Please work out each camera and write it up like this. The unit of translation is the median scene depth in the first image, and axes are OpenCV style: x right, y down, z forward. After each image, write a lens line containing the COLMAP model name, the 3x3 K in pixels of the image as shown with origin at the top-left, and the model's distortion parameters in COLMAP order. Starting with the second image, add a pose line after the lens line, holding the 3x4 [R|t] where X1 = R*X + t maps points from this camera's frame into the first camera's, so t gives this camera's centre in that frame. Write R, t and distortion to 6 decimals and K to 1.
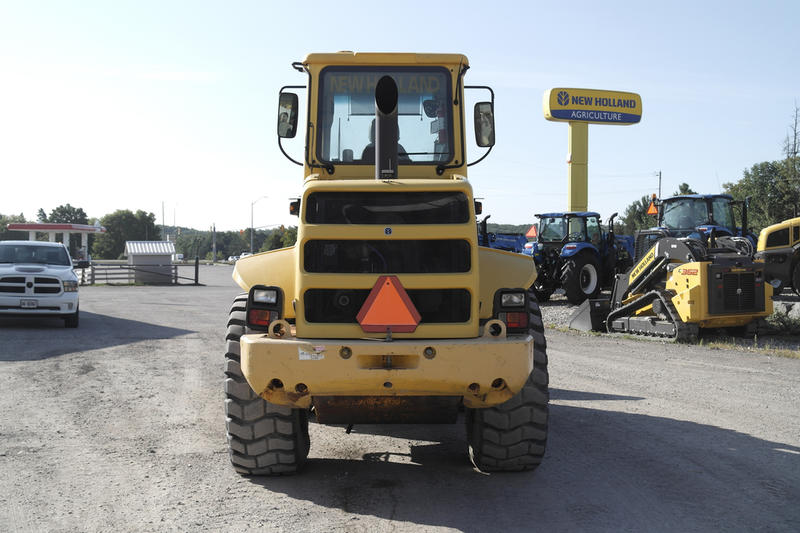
lens RADIAL K [[964.1, 0, 400.0], [0, 964.1, 266.5], [0, 0, 1]] dist [0.020377, 0.020353]
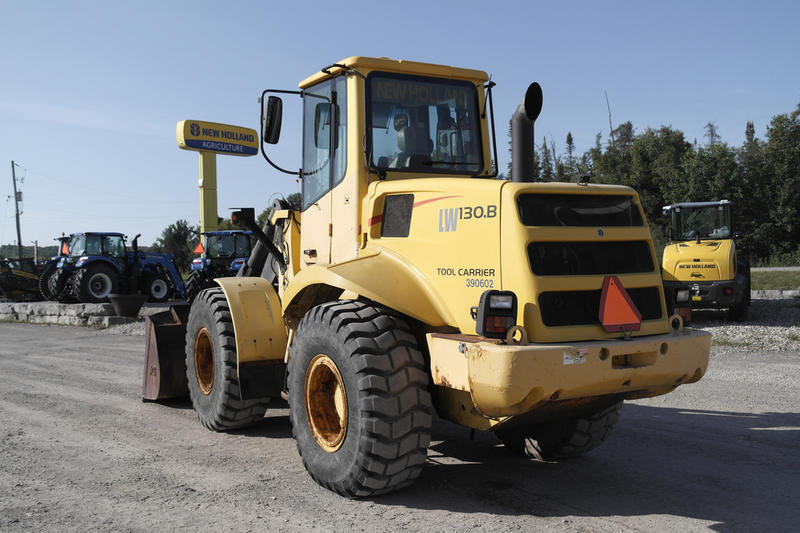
lens RADIAL K [[829.6, 0, 383.3], [0, 829.6, 269.0], [0, 0, 1]] dist [0.016472, 0.013787]
pose [[0.874984, -0.021994, 0.483653, -0.555249], [0.029242, 0.999545, -0.007448, 0.001196], [-0.483268, 0.020659, 0.875228, 0.297363]]
